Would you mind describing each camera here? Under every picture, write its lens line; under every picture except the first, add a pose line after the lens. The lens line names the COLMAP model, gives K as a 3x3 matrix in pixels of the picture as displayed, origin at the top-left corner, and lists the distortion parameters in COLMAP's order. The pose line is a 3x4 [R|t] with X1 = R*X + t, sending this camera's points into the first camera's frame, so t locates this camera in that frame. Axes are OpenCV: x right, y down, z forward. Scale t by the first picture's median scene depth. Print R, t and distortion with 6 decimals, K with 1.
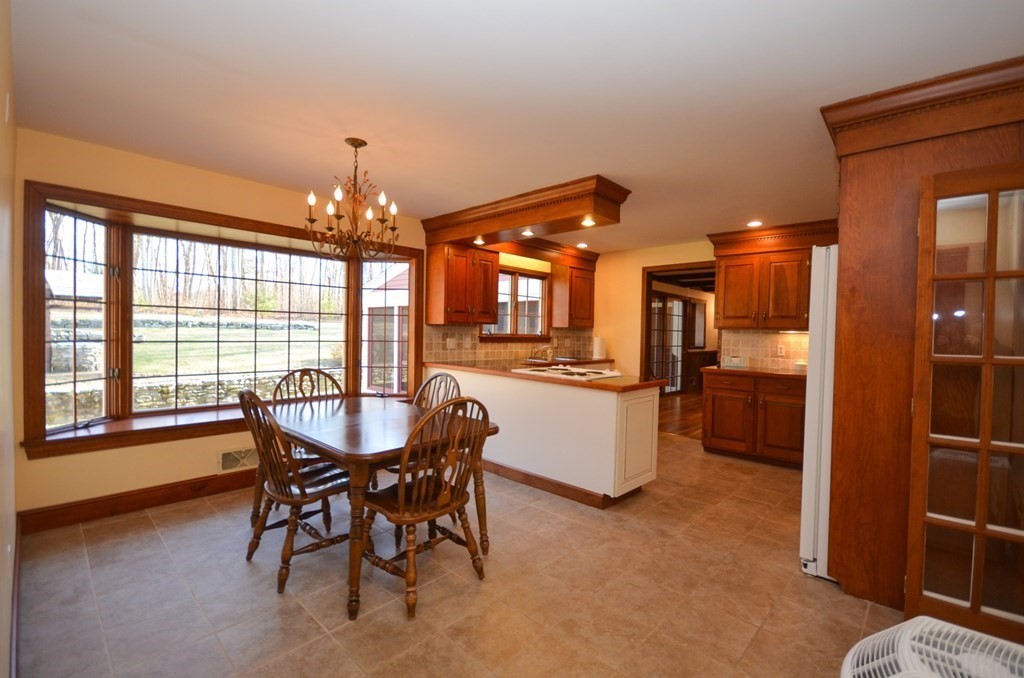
lens RADIAL K [[451.6, 0, 513.7], [0, 451.6, 343.2], [0, 0, 1]] dist [-0.010558, 0.000117]
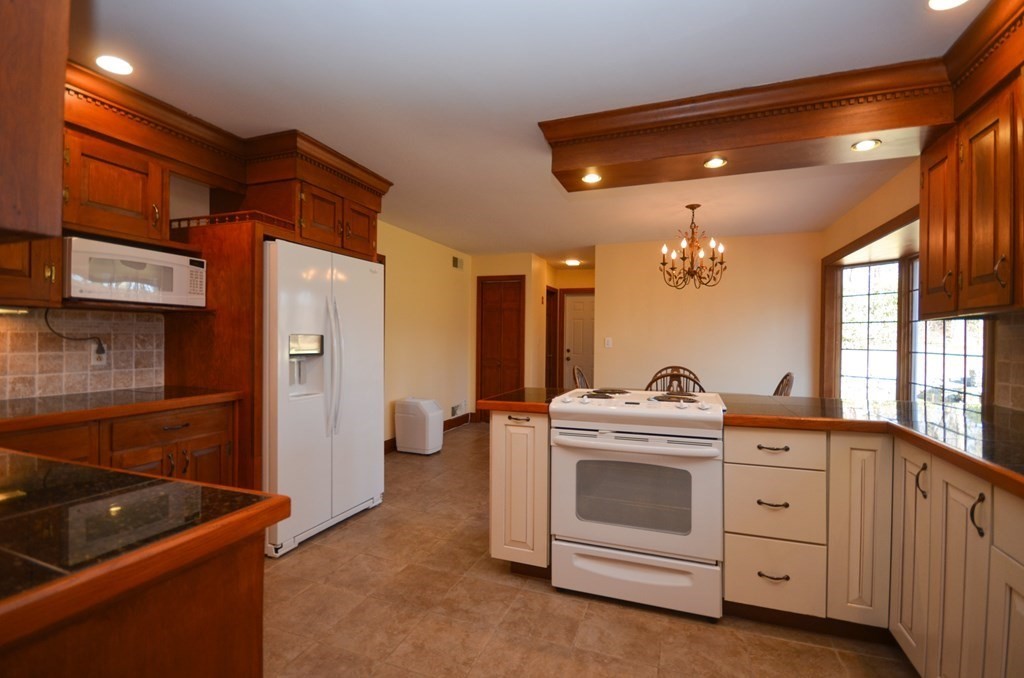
lens RADIAL K [[451.6, 0, 513.7], [0, 451.6, 343.2], [0, 0, 1]] dist [-0.010558, 0.000117]
pose [[-0.925382, -0.018315, -0.378593, 0.617559], [-0.029525, 0.999280, 0.023826, -0.017940], [0.377884, 0.033226, -0.925257, 1.856945]]
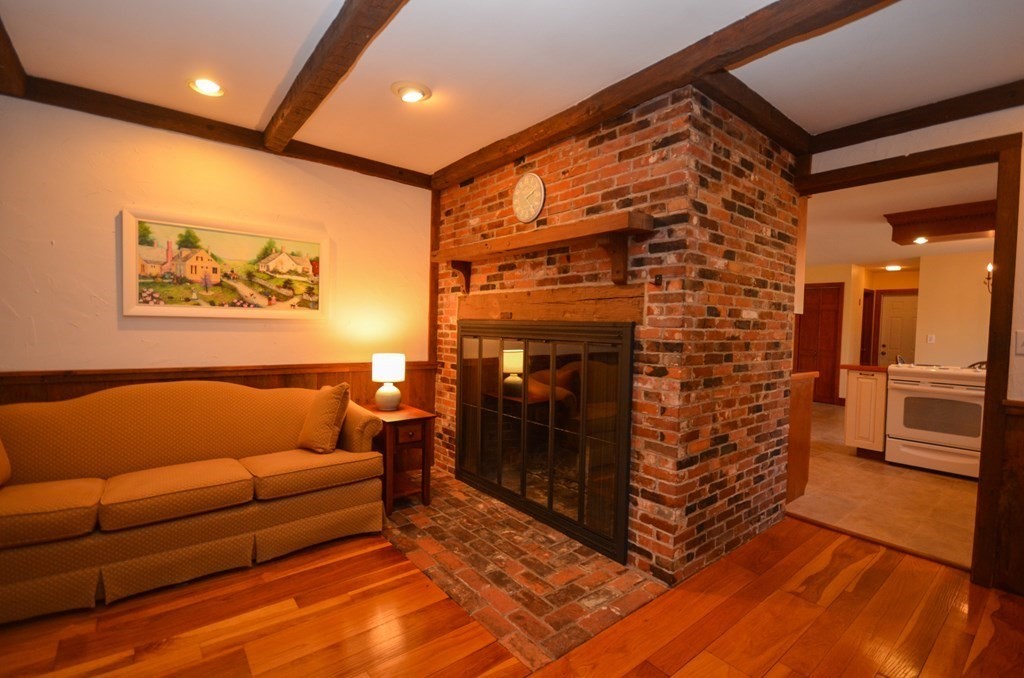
lens RADIAL K [[460.5, 0, 512.0], [0, 460.5, 339.0], [0, 0, 1]] dist [0.010253, -0.000008]
pose [[-0.988214, -0.046733, 0.145772, 1.292762], [-0.039666, 0.997910, 0.051018, -0.022188], [-0.147851, 0.044635, -0.988002, 2.893031]]
